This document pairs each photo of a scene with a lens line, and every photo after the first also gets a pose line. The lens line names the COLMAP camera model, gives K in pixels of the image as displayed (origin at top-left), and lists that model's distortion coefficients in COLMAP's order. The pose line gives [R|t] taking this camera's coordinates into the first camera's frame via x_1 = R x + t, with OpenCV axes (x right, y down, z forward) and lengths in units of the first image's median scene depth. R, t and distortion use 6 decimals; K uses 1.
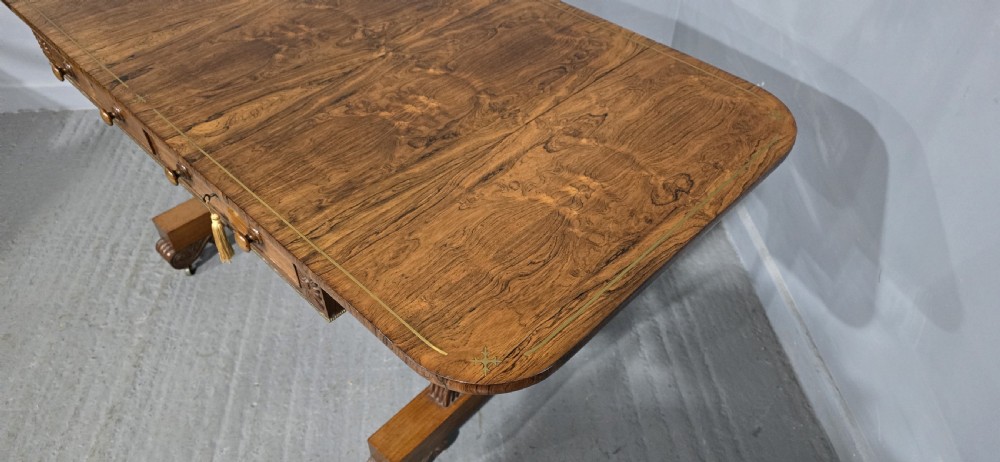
lens RADIAL K [[681.4, 0, 504.3], [0, 681.4, 232.4], [0, 0, 1]] dist [0.068840, -0.092182]
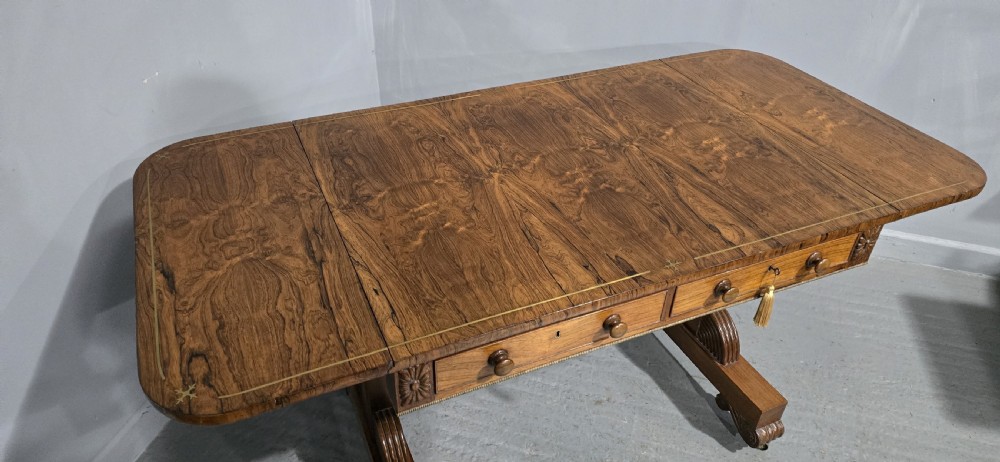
lens RADIAL K [[667.3, 0, 500.0], [0, 667.3, 231.0], [0, 0, 1]] dist [0.093174, -0.138733]
pose [[0.380991, -0.554230, 0.740051, -1.284259], [0.636038, 0.738040, 0.225281, -0.595861], [-0.671045, 0.384870, 0.633698, 0.496401]]
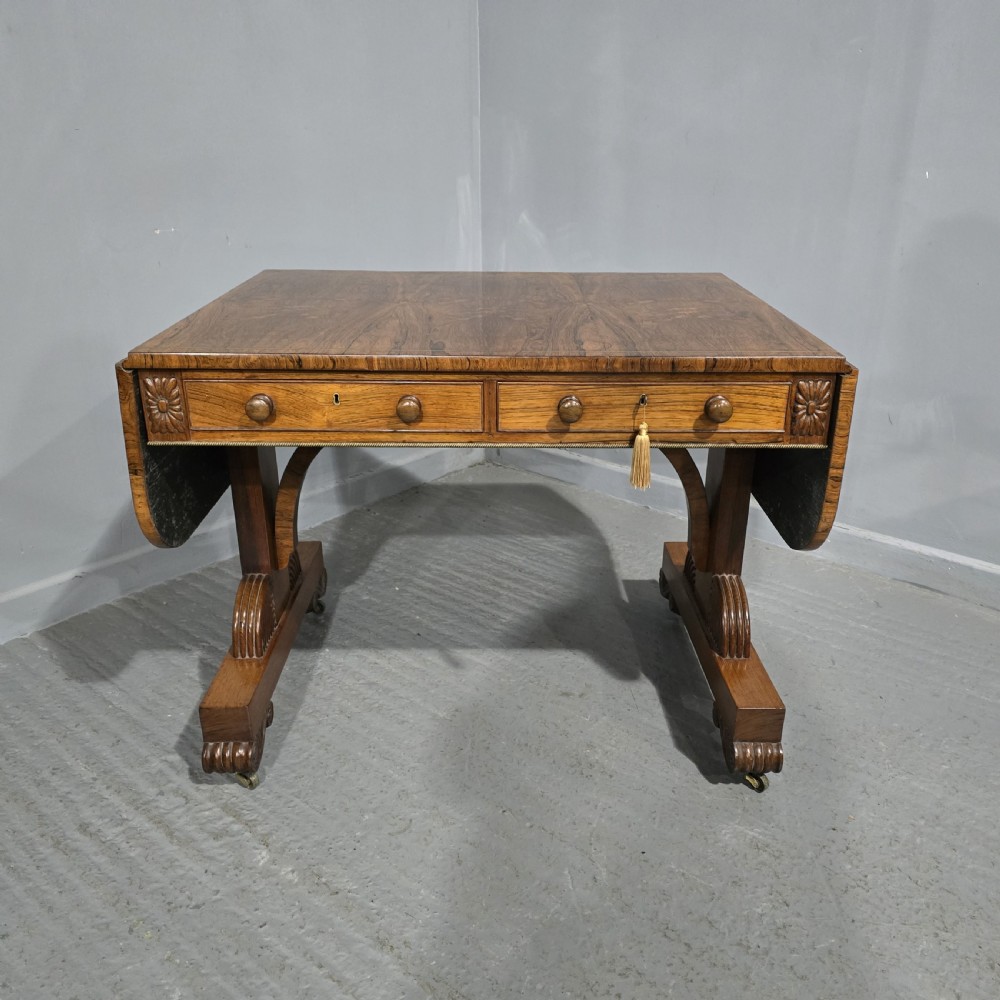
lens RADIAL K [[902.6, 0, 521.4], [0, 902.6, 507.9], [0, 0, 1]] dist [0.111862, -0.157414]
pose [[0.705692, -0.278303, 0.651572, -1.242786], [0.496903, 0.849949, -0.175141, 0.184186], [-0.505060, 0.447364, 0.738092, 0.218789]]
